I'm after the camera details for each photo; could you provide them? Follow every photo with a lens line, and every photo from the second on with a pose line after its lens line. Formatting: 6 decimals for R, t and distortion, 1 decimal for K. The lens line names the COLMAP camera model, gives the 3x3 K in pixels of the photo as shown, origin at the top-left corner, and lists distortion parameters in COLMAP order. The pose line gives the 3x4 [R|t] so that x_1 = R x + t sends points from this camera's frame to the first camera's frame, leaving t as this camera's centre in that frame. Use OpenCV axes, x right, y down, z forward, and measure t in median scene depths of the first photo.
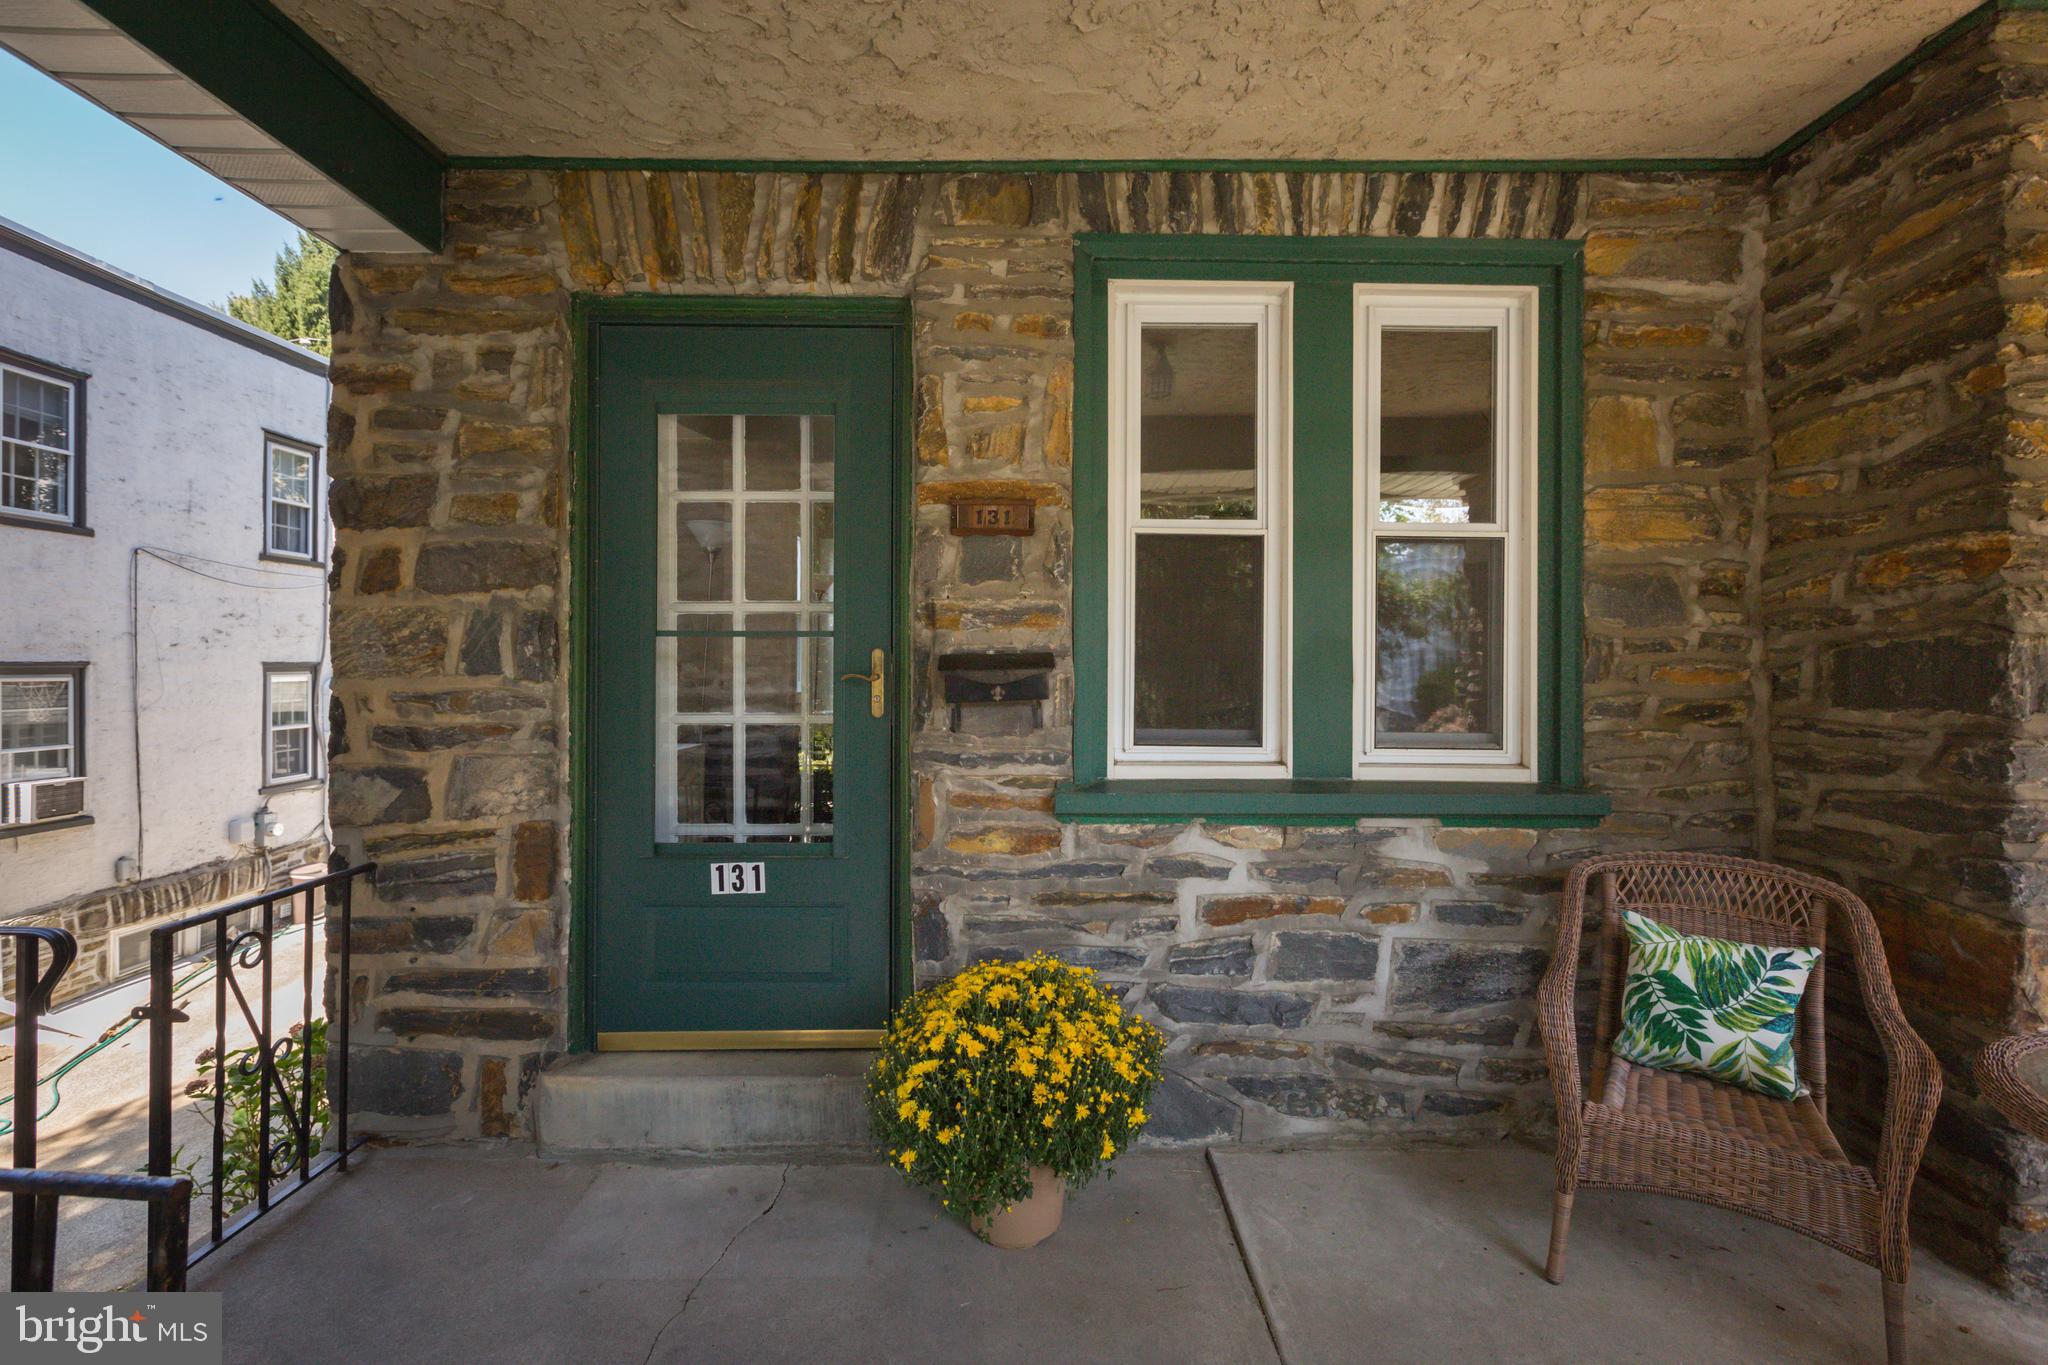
lens RADIAL K [[912.7, 0, 1027.1], [0, 912.7, 665.5], [0, 0, 1]] dist [-0.000084, -0.000111]
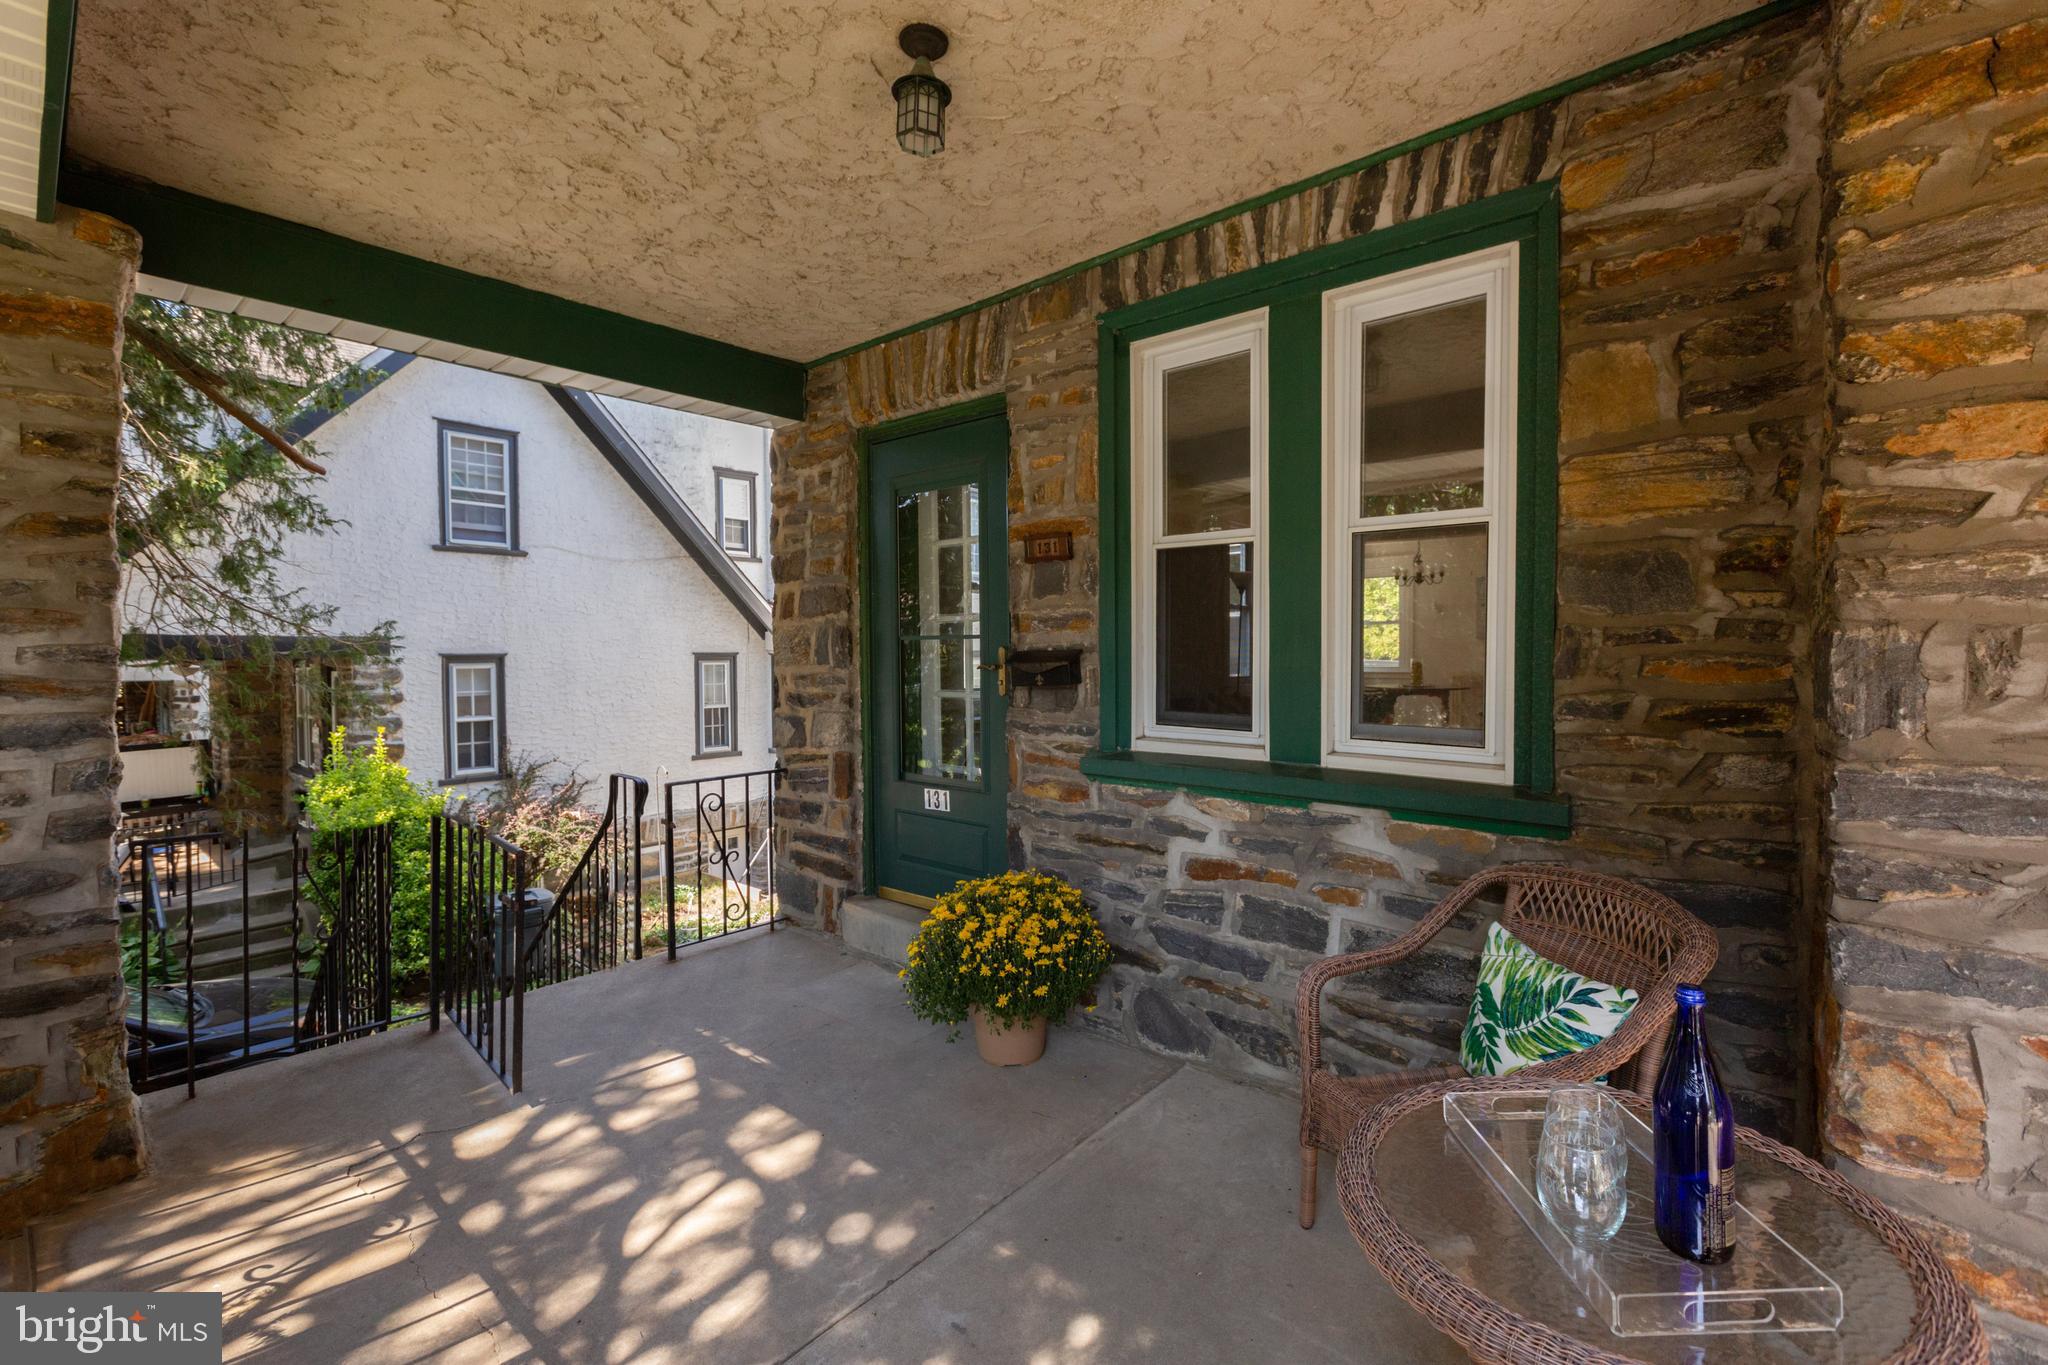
lens RADIAL K [[880.4, 0, 1024.0], [0, 880.4, 682.5], [0, 0, 1]] dist [-0.000851, -0.000218]
pose [[0.752161, 0.017656, -0.658743, 0.785493], [0.006981, 0.999371, 0.034757, -0.010791], [0.658942, -0.030741, 0.751565, 0.006213]]
